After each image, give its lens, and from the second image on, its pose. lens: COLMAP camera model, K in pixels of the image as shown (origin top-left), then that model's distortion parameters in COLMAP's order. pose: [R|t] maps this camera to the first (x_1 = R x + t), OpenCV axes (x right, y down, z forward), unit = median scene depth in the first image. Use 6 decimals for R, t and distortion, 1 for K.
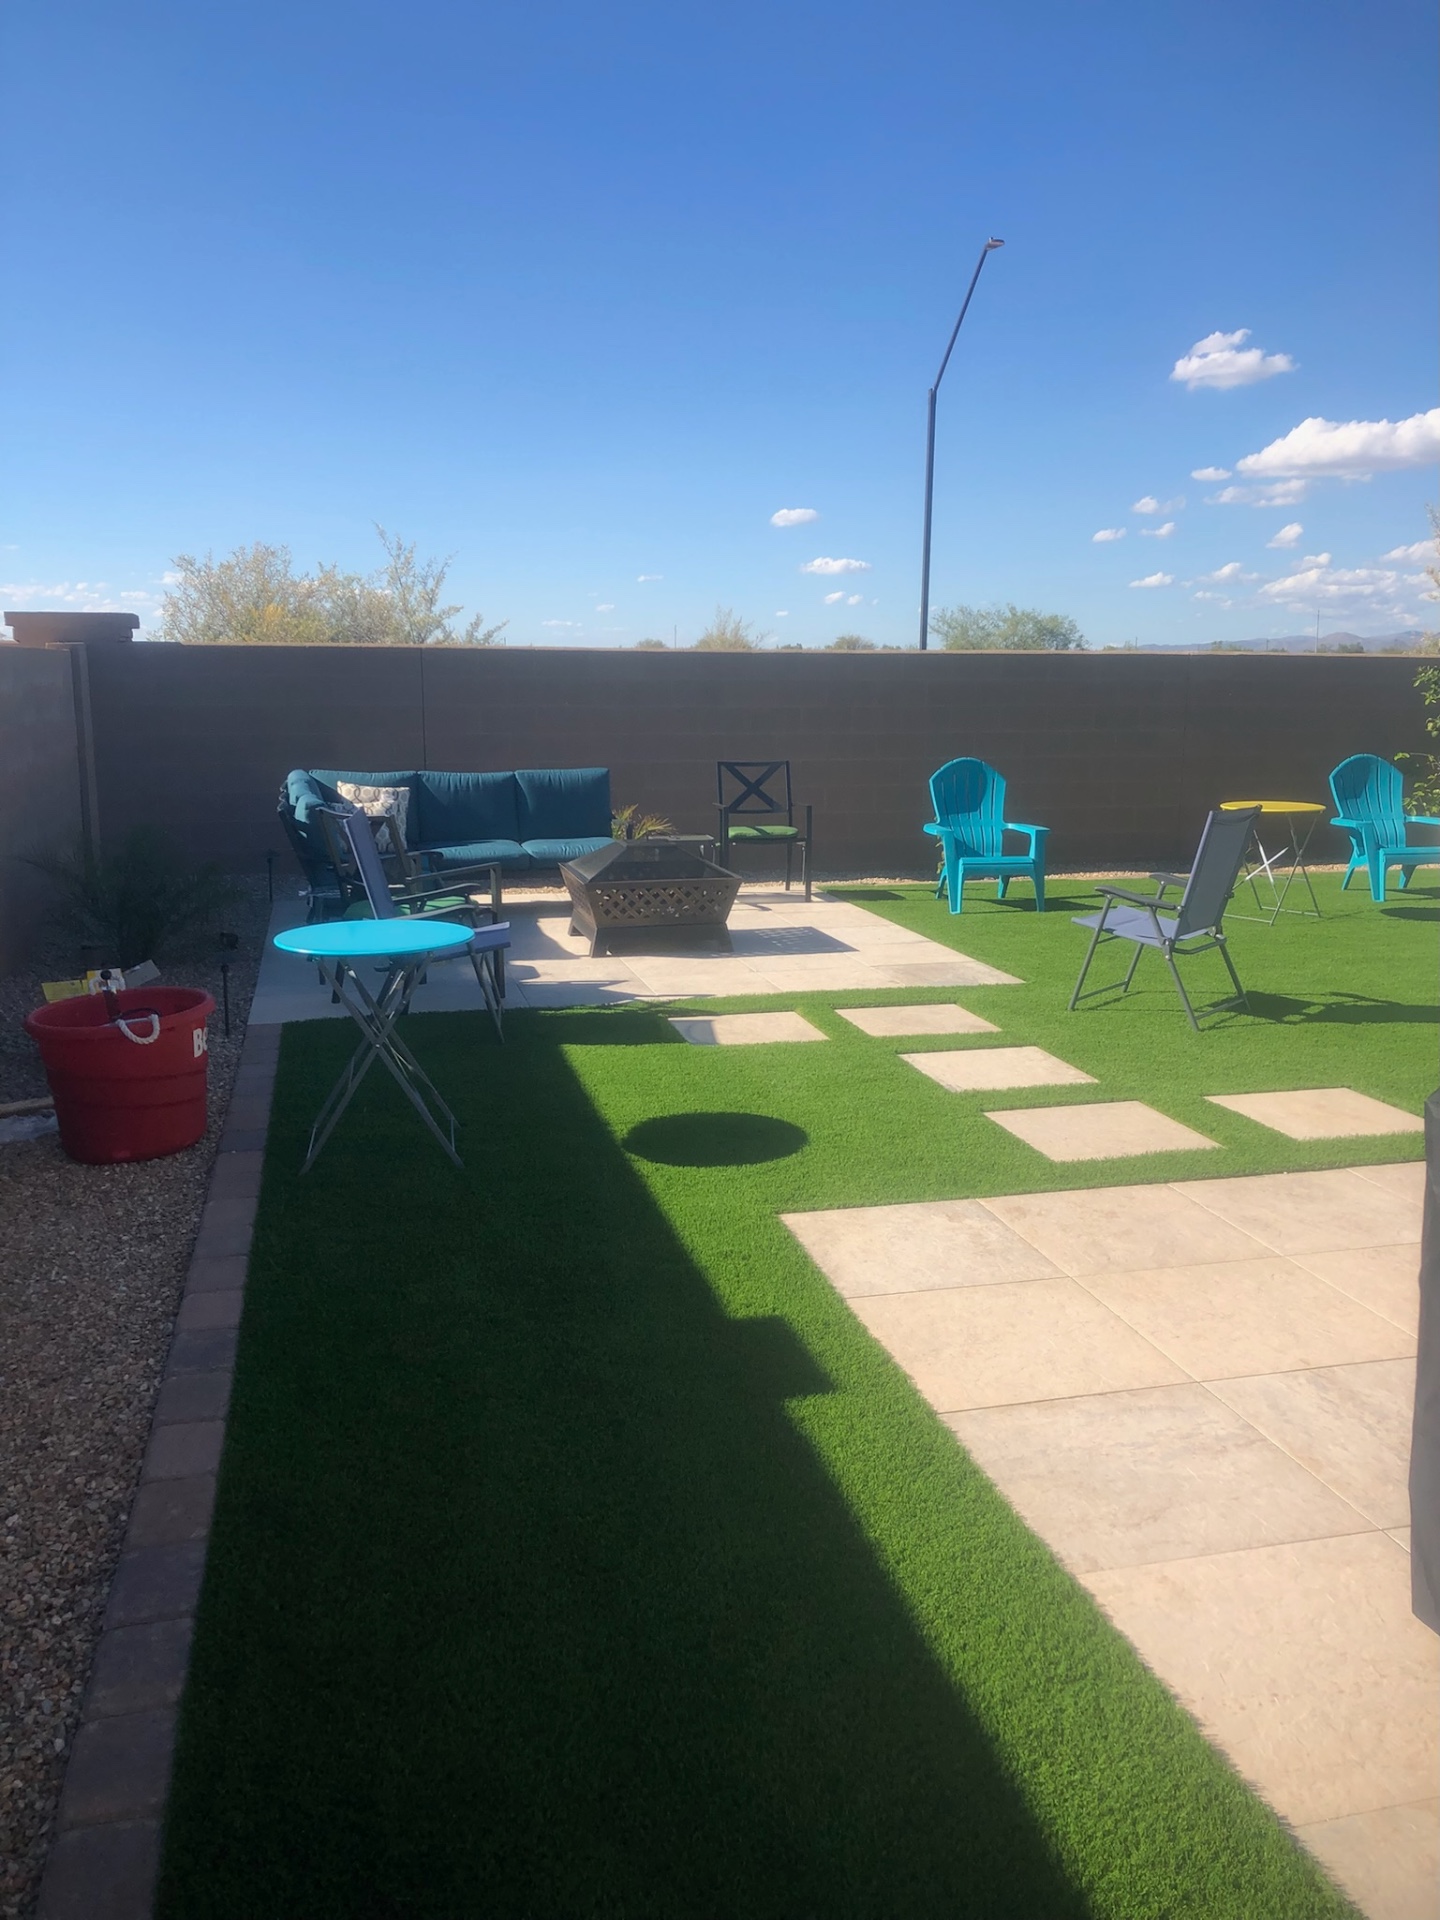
lens RADIAL K [[1537.6, 0, 765.2], [0, 1537.6, 1010.6], [0, 0, 1]] dist [0.074034, -0.083444]
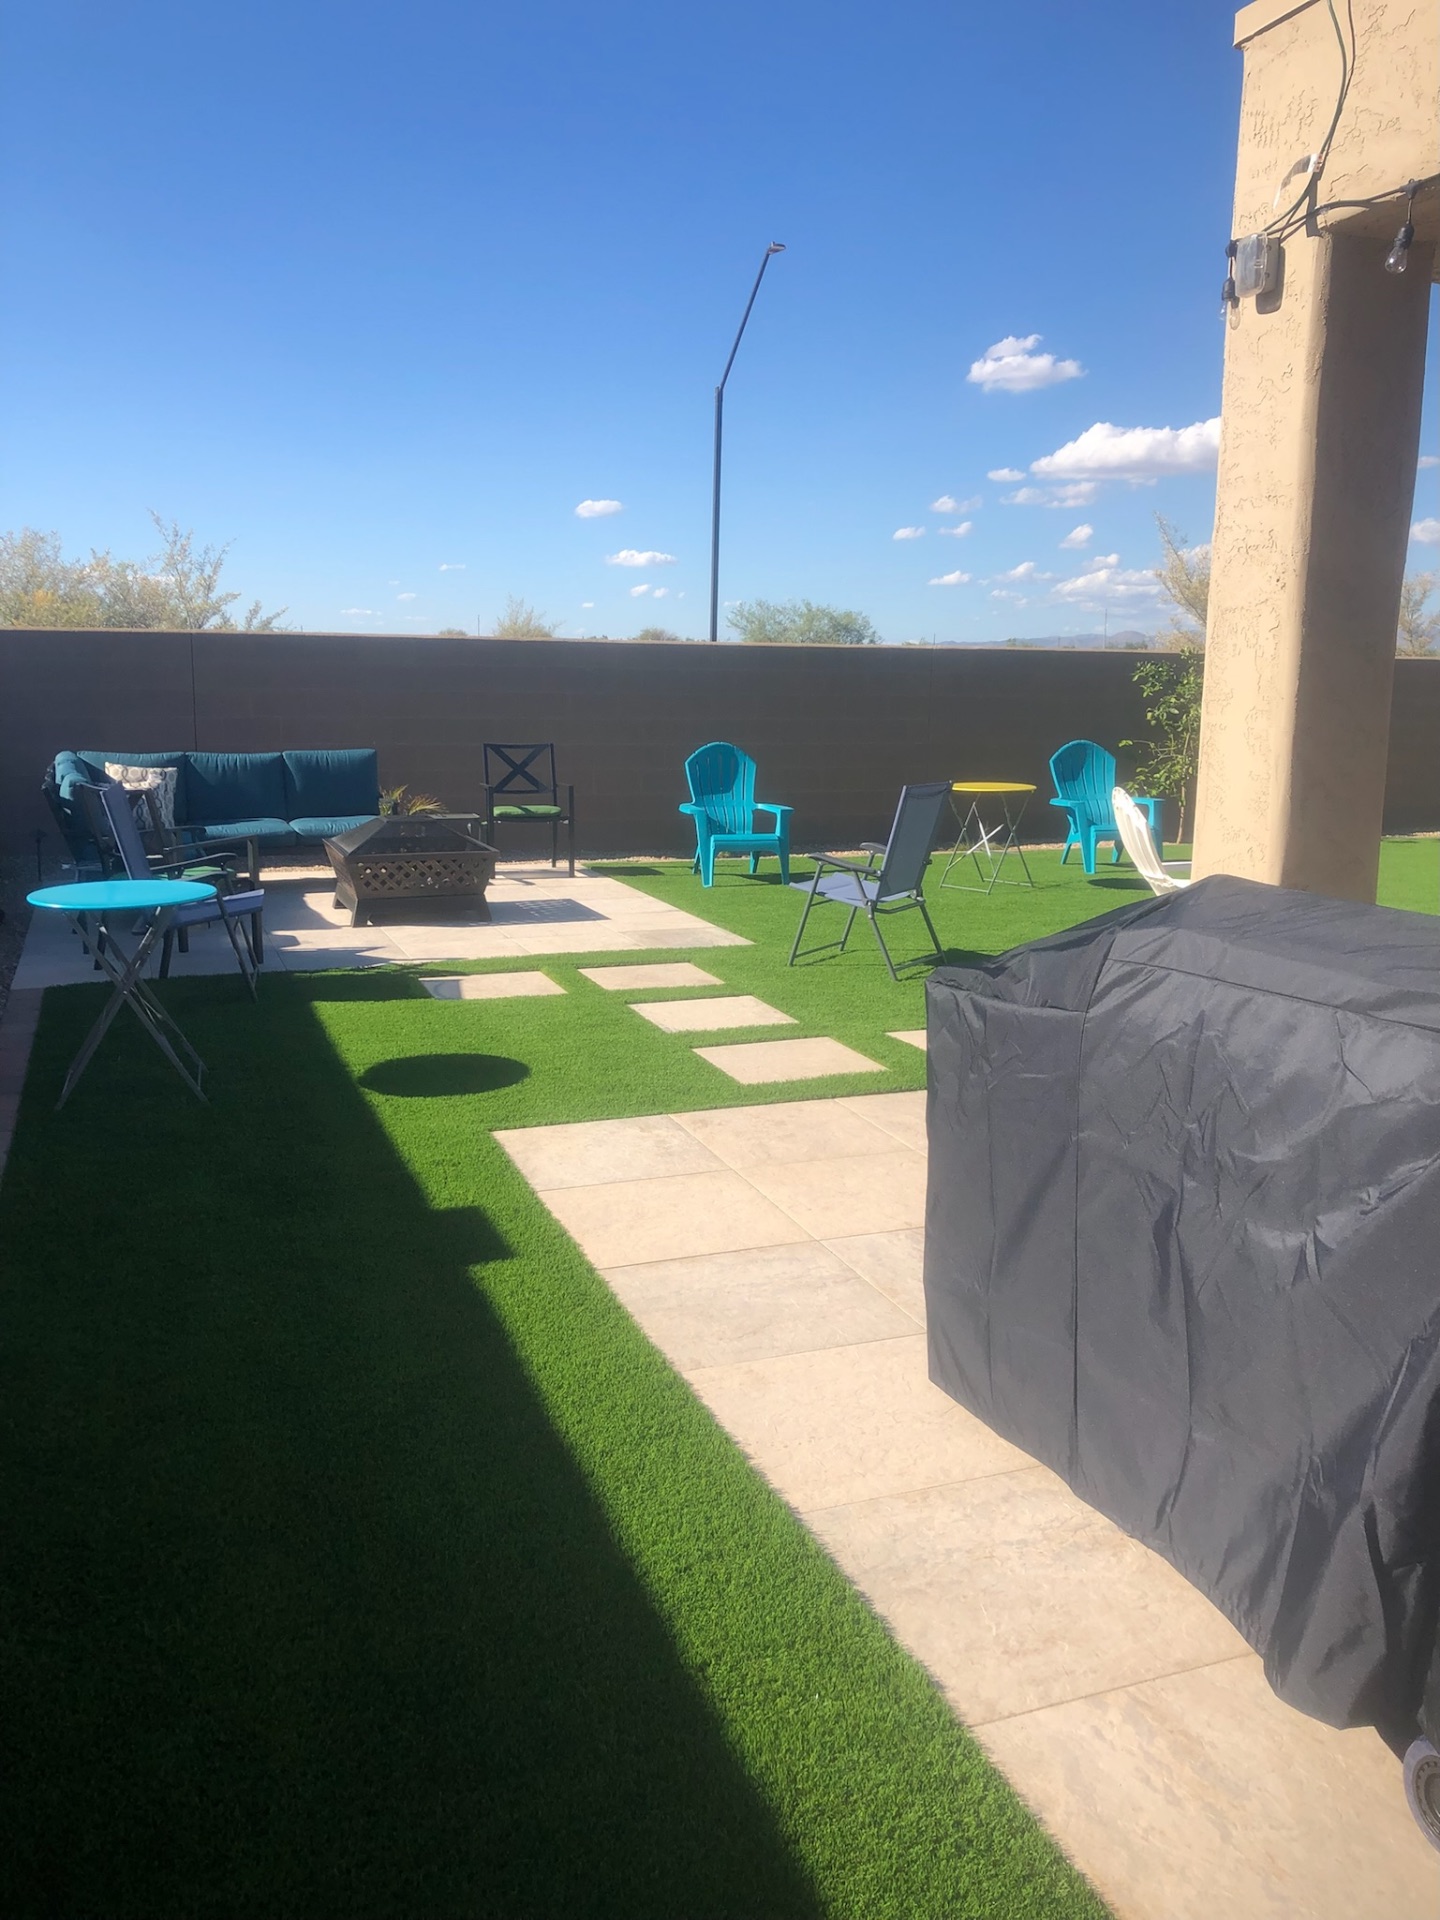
lens RADIAL K [[1540.6, 0, 732.9], [0, 1540.6, 1000.4], [0, 0, 1]] dist [0.088708, -0.135698]
pose [[0.994940, -0.014979, 0.099345, 0.033464], [0.015250, 0.999882, -0.001975, 0.018420], [-0.099304, 0.003480, 0.995051, -0.068462]]
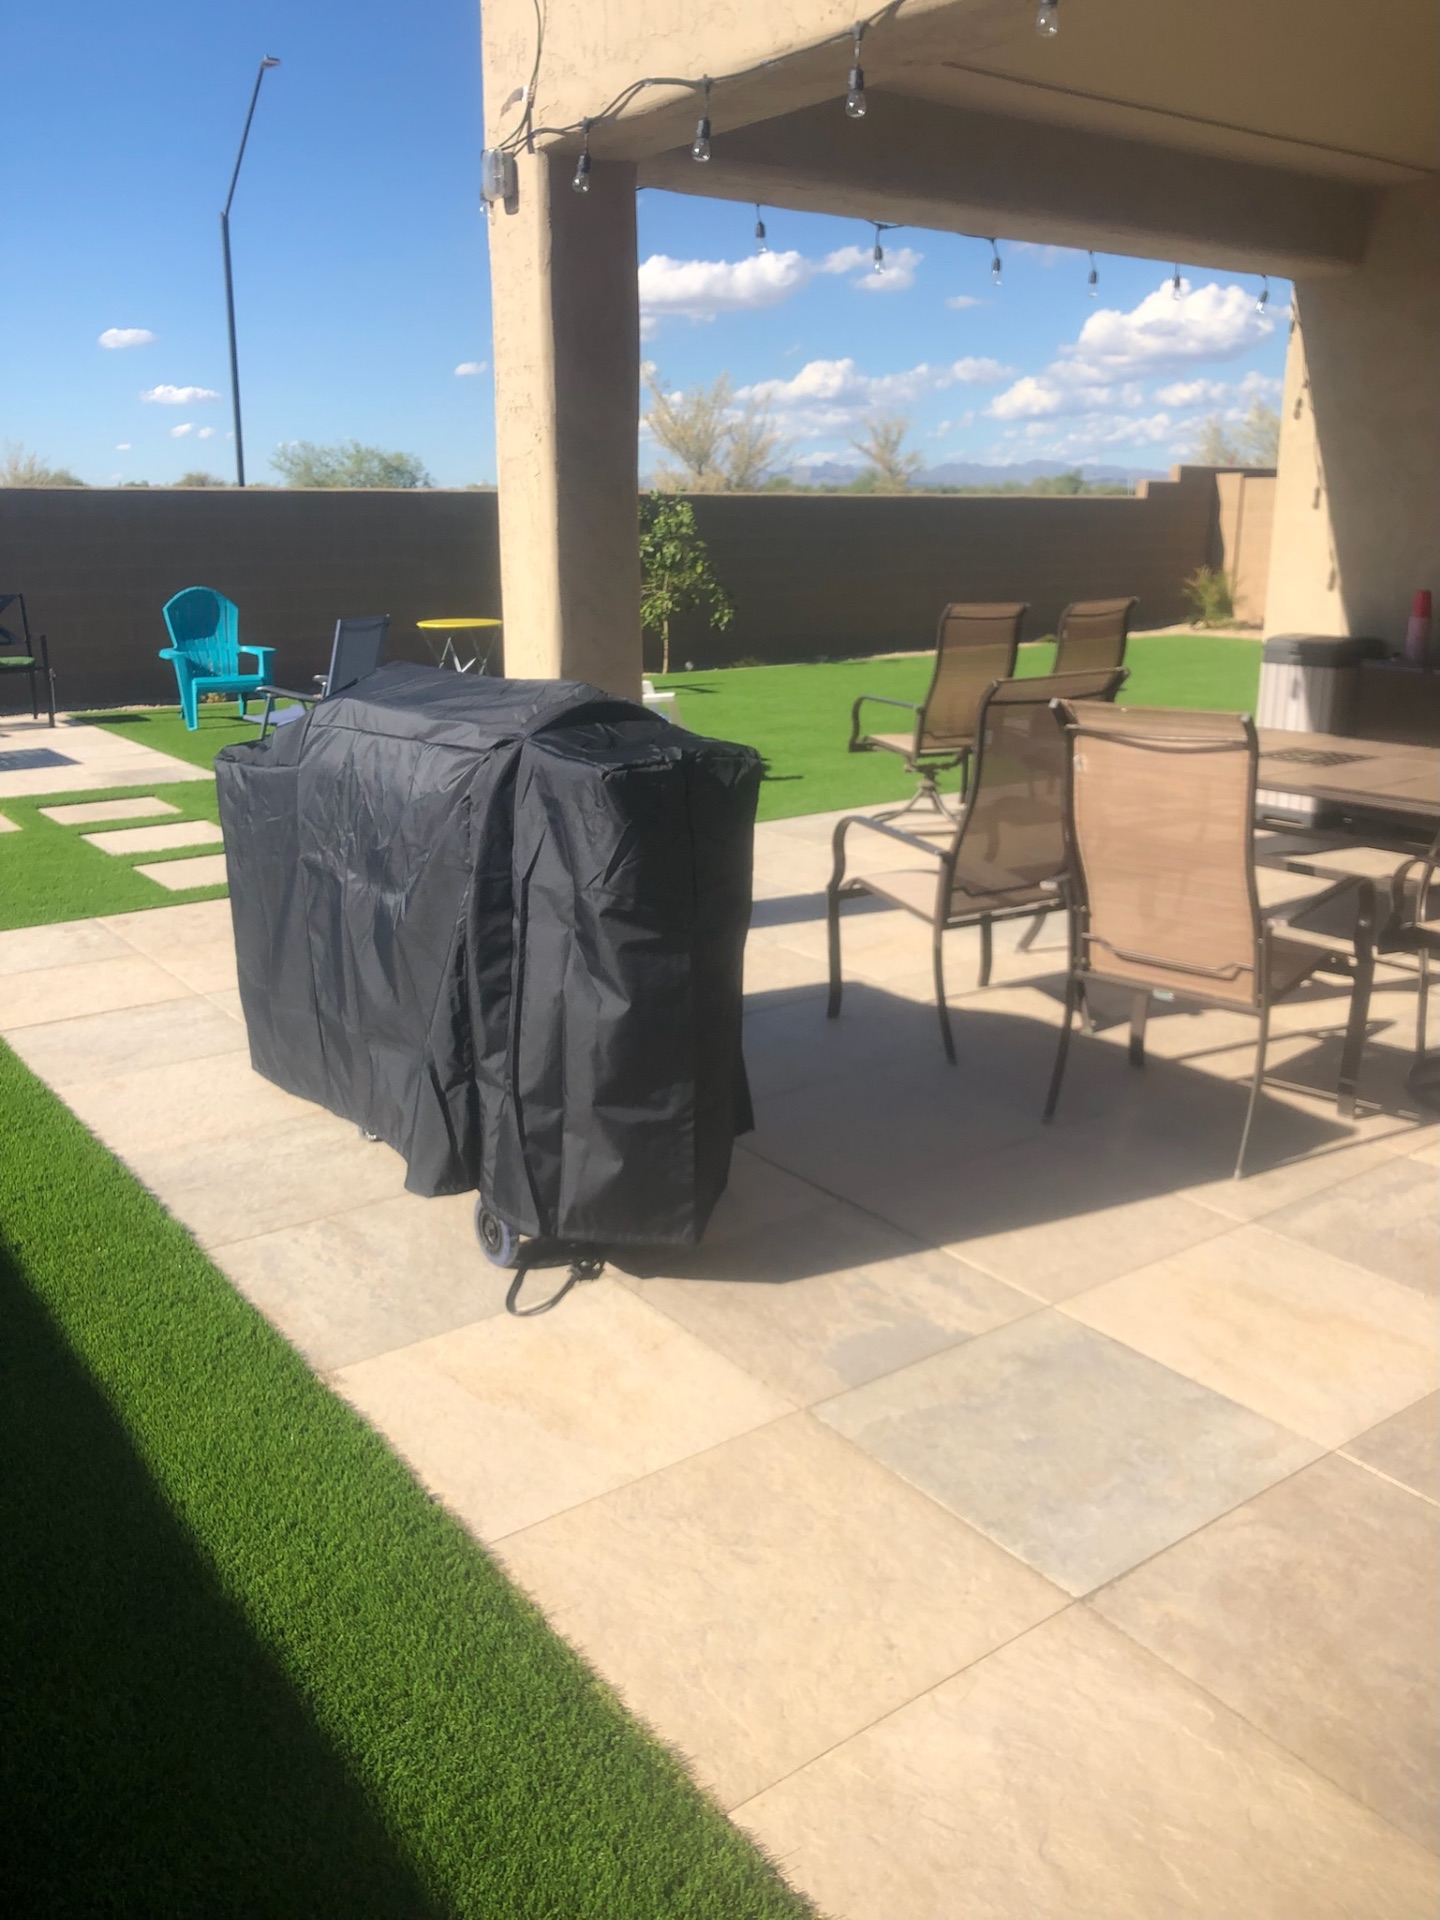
lens RADIAL K [[1568.3, 0, 720.0], [0, 1568.3, 960.0], [0, 0, 1]] dist [0.097519, -0.193736]
pose [[0.938705, -0.106154, 0.327969, 0.088231], [0.086085, 0.993449, 0.075160, 0.047640], [-0.333799, -0.042320, 0.941694, -0.197606]]
